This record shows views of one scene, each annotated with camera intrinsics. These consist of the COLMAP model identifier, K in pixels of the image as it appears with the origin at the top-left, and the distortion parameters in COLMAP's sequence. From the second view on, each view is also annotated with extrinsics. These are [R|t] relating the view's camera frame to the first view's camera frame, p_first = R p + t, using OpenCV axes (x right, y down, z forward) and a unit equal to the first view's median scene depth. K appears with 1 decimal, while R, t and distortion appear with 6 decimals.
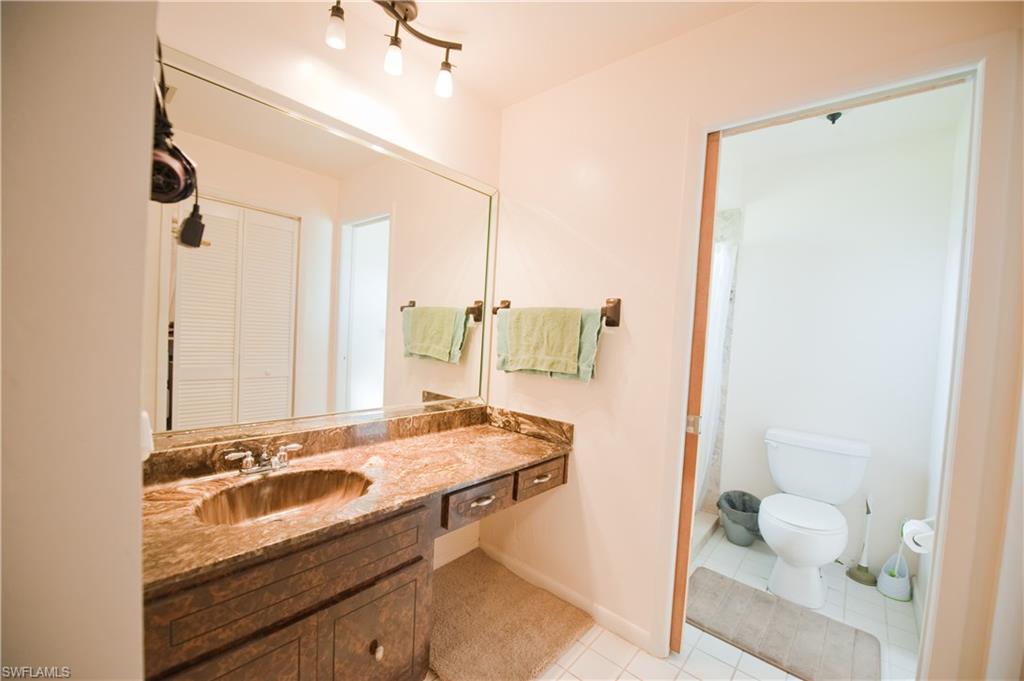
lens RADIAL K [[407.0, 0, 517.4], [0, 407.0, 344.8], [0, 0, 1]] dist [-0.018516, -0.001039]
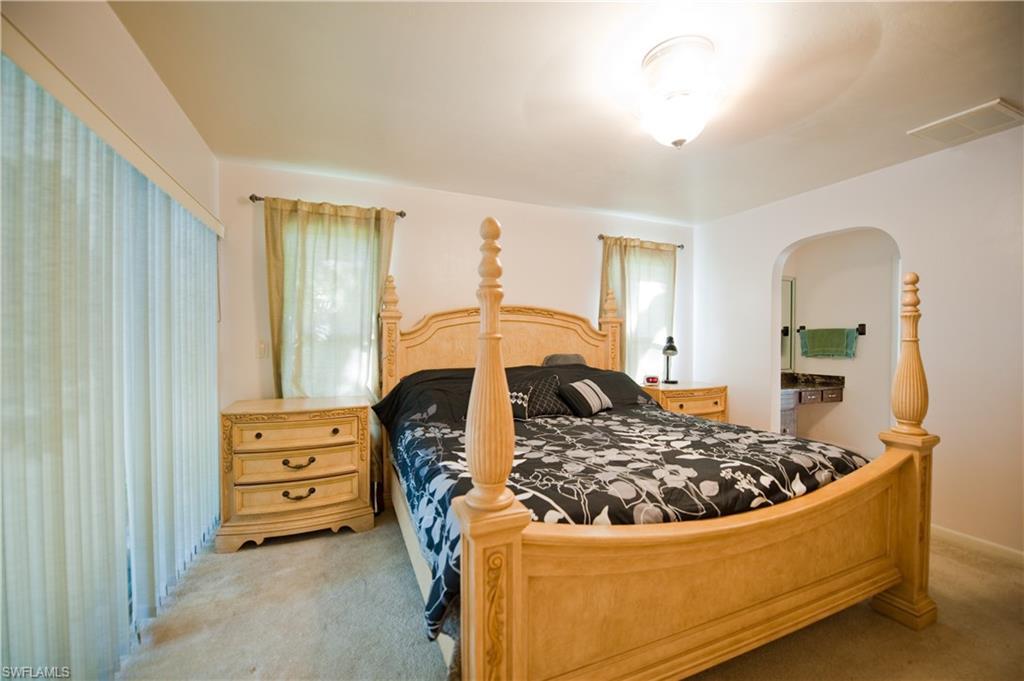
lens RADIAL K [[407.0, 0, 514.9], [0, 407.0, 341.9], [0, 0, 1]] dist [-0.018516, -0.001039]
pose [[0.890404, -0.048642, -0.452565, -0.655911], [0.032851, 0.998548, -0.042692, 0.035050], [0.453984, 0.023146, 0.890709, -2.569867]]
